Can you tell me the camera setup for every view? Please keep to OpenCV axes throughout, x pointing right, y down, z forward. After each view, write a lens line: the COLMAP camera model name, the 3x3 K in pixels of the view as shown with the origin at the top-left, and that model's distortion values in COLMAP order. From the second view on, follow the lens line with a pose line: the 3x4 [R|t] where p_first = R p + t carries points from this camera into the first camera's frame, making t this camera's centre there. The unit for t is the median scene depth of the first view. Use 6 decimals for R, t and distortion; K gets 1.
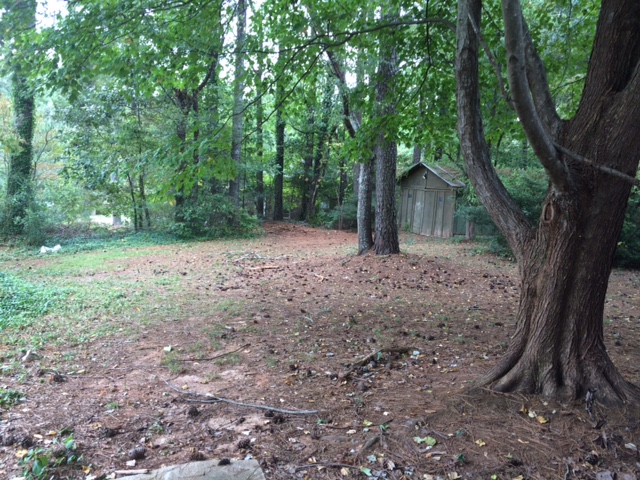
lens RADIAL K [[532.6, 0, 318.6], [0, 532.6, 240.7], [0, 0, 1]] dist [0.049029, -0.034080]
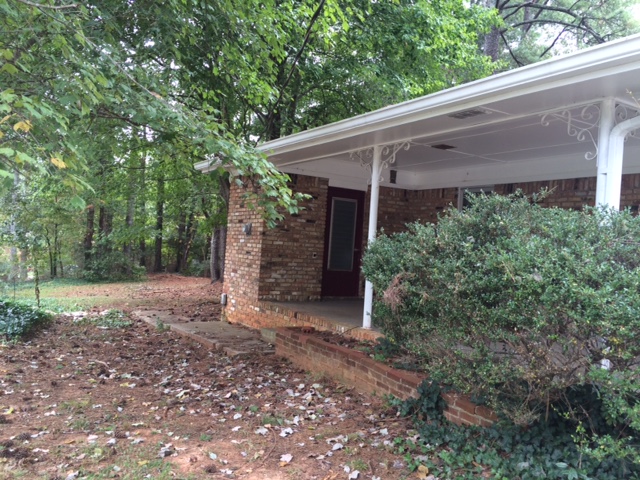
lens RADIAL K [[532.6, 0, 322.3], [0, 532.6, 242.6], [0, 0, 1]] dist [0.049029, -0.034080]
pose [[0.972221, 0.001263, 0.234062, 0.011012], [0.024805, 0.993798, -0.108397, 0.049233], [-0.232748, 0.111192, 0.966160, -0.437717]]
